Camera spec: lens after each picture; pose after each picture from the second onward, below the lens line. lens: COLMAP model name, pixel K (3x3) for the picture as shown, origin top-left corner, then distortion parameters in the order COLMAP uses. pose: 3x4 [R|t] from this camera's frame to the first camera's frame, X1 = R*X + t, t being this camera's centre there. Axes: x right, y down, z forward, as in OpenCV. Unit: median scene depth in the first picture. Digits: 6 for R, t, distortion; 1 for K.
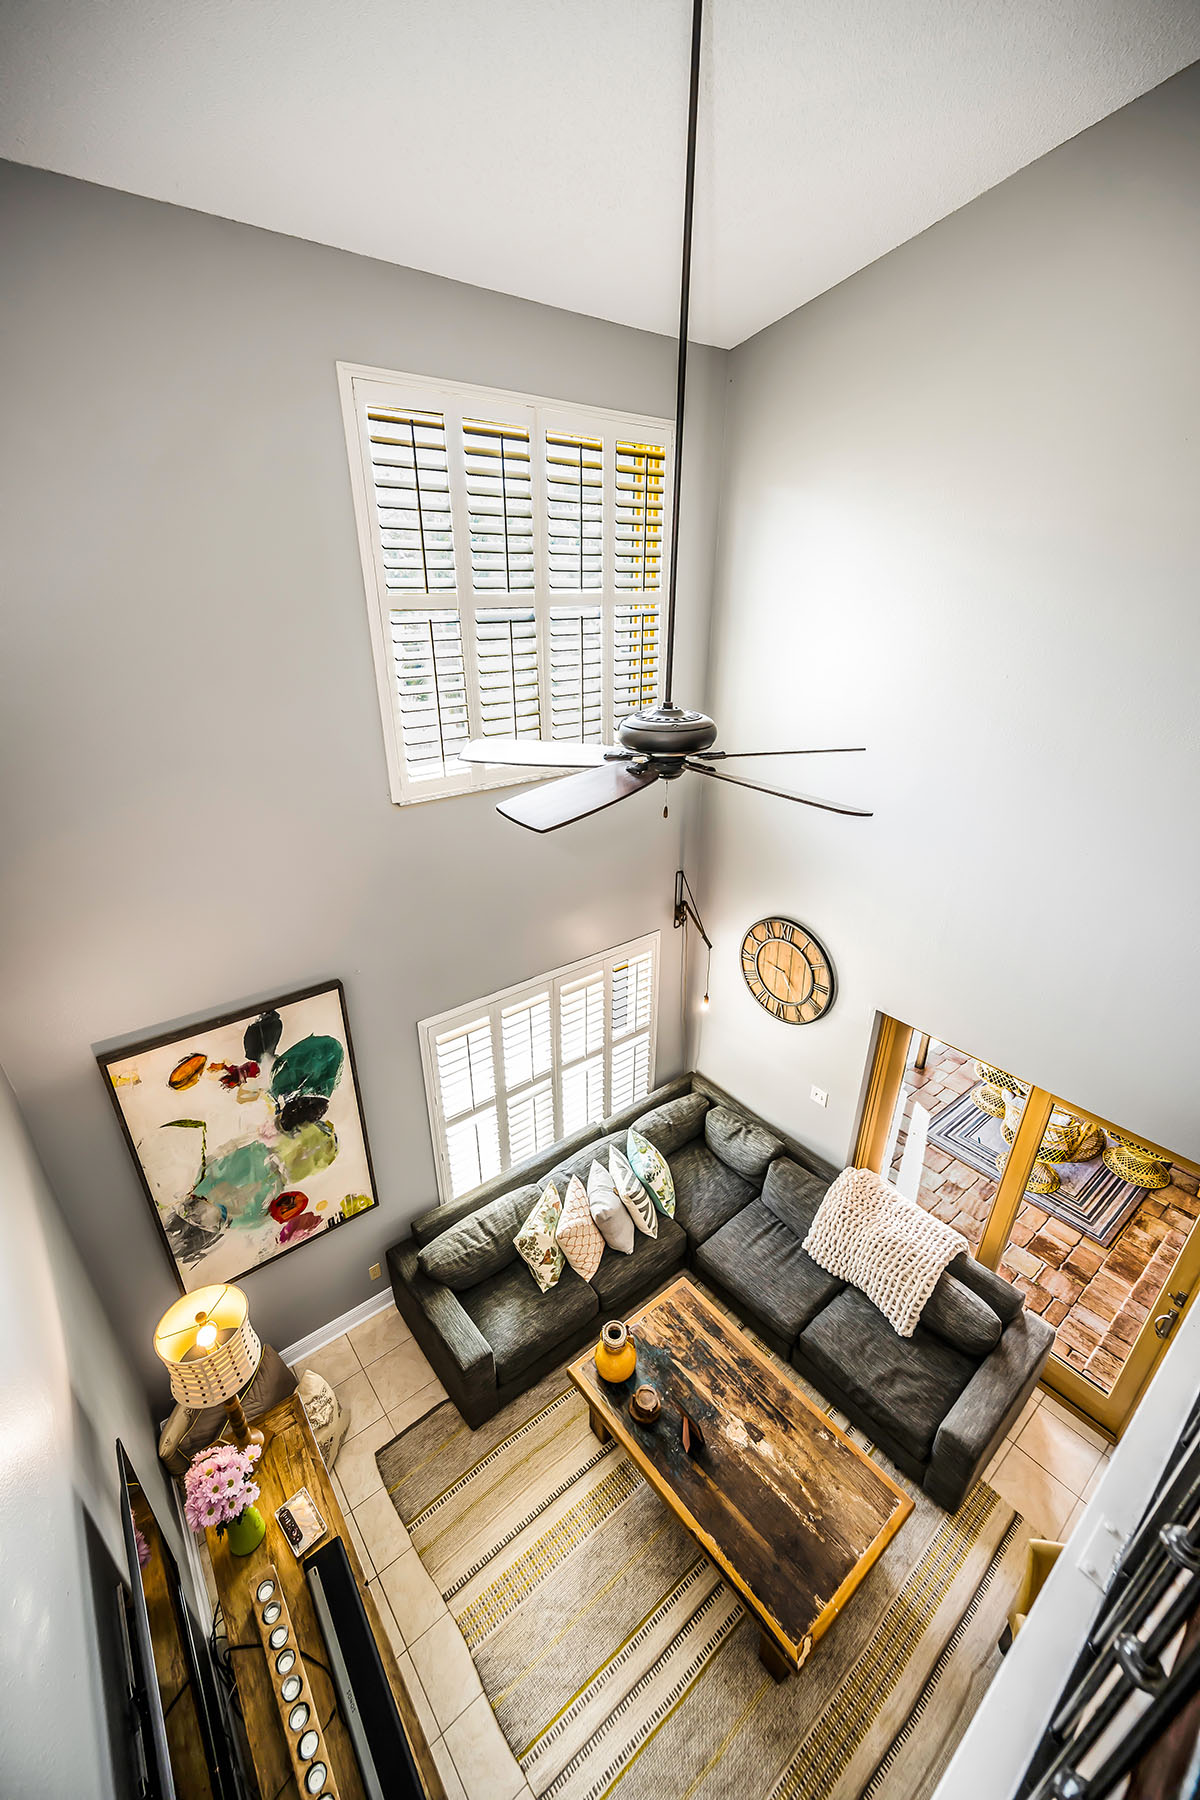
lens RADIAL K [[715.5, 0, 594.9], [0, 715.5, 874.1], [0, 0, 1]] dist [-0.001055, -0.000430]
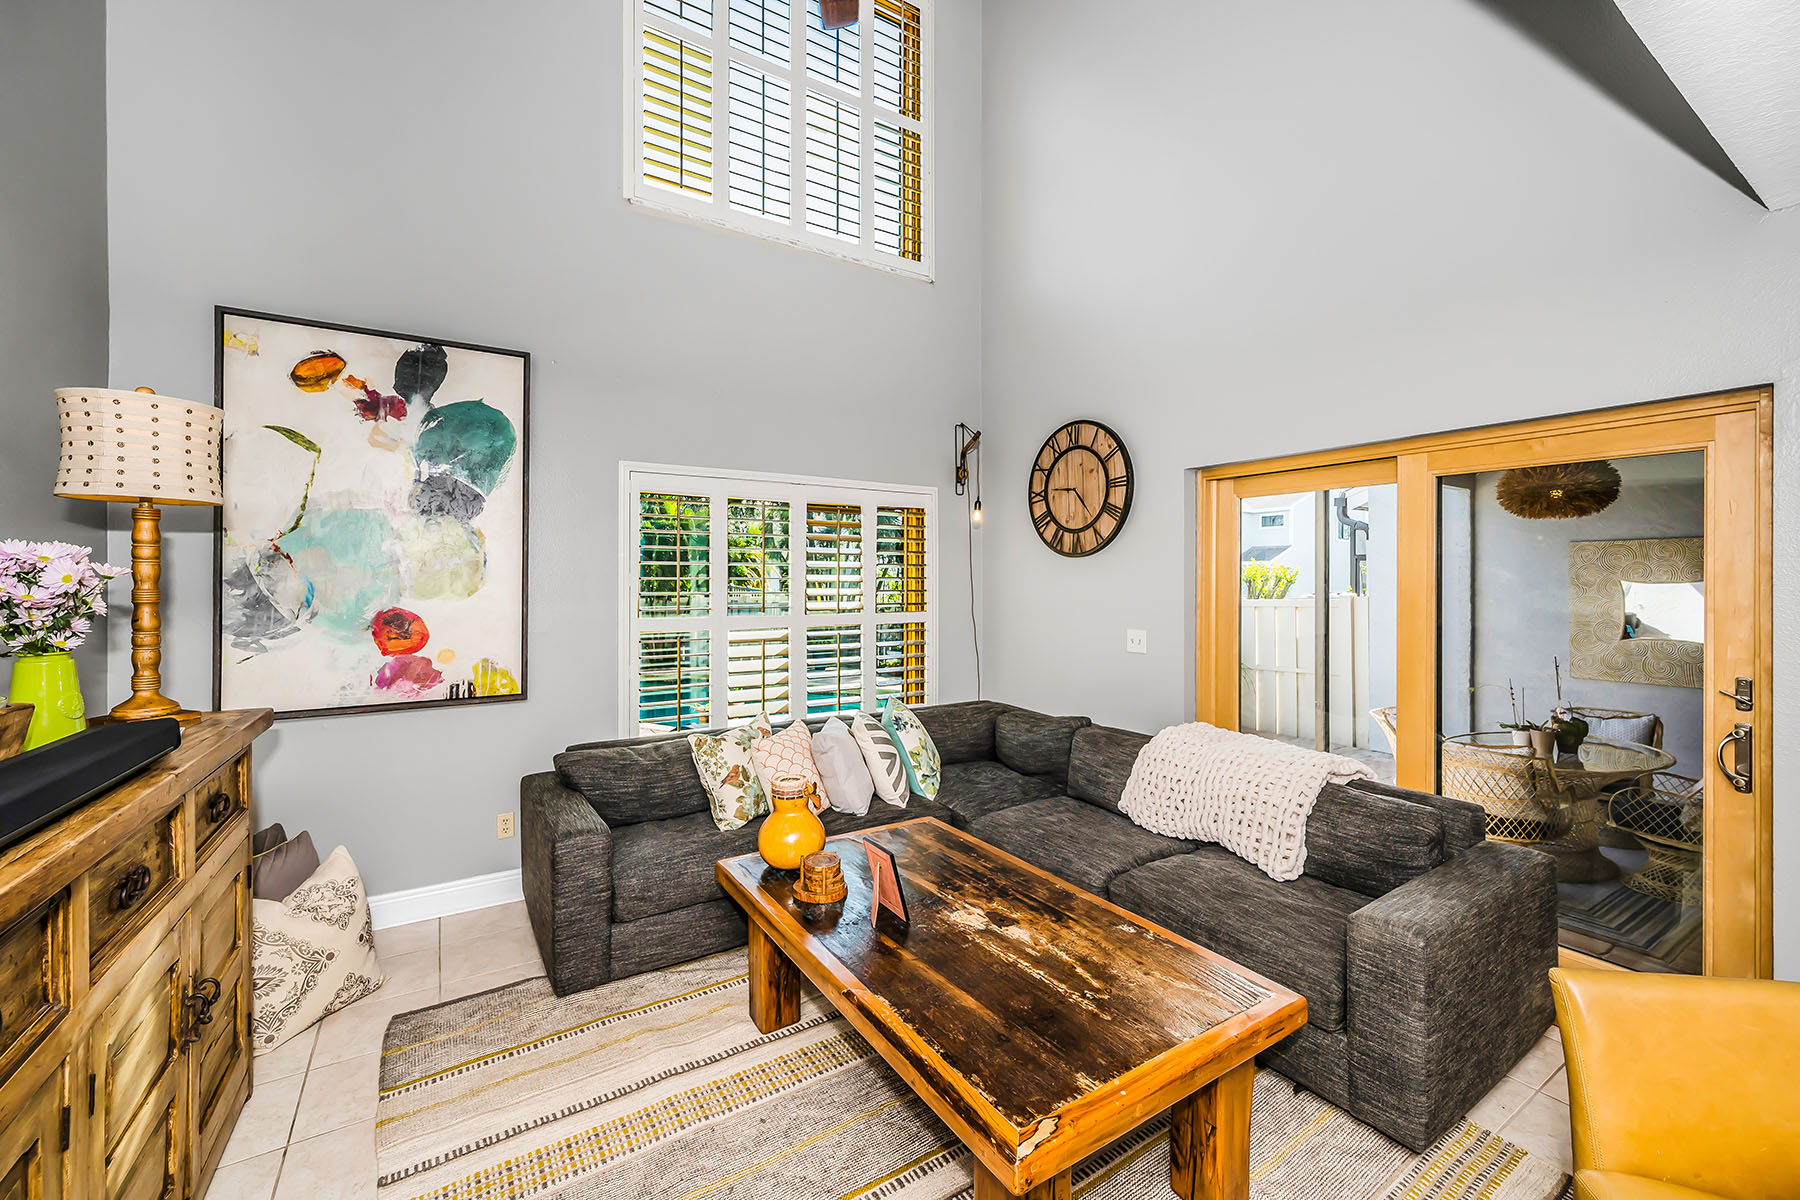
lens RADIAL K [[715.5, 0, 904.8], [0, 715.5, 570.6], [0, 0, 1]] dist [-0.001055, -0.000430]
pose [[0.994151, -0.006023, -0.107833, 0.205902], [-0.040146, 0.906295, -0.420736, 0.756186], [0.100262, 0.422604, 0.900752, 0.361046]]
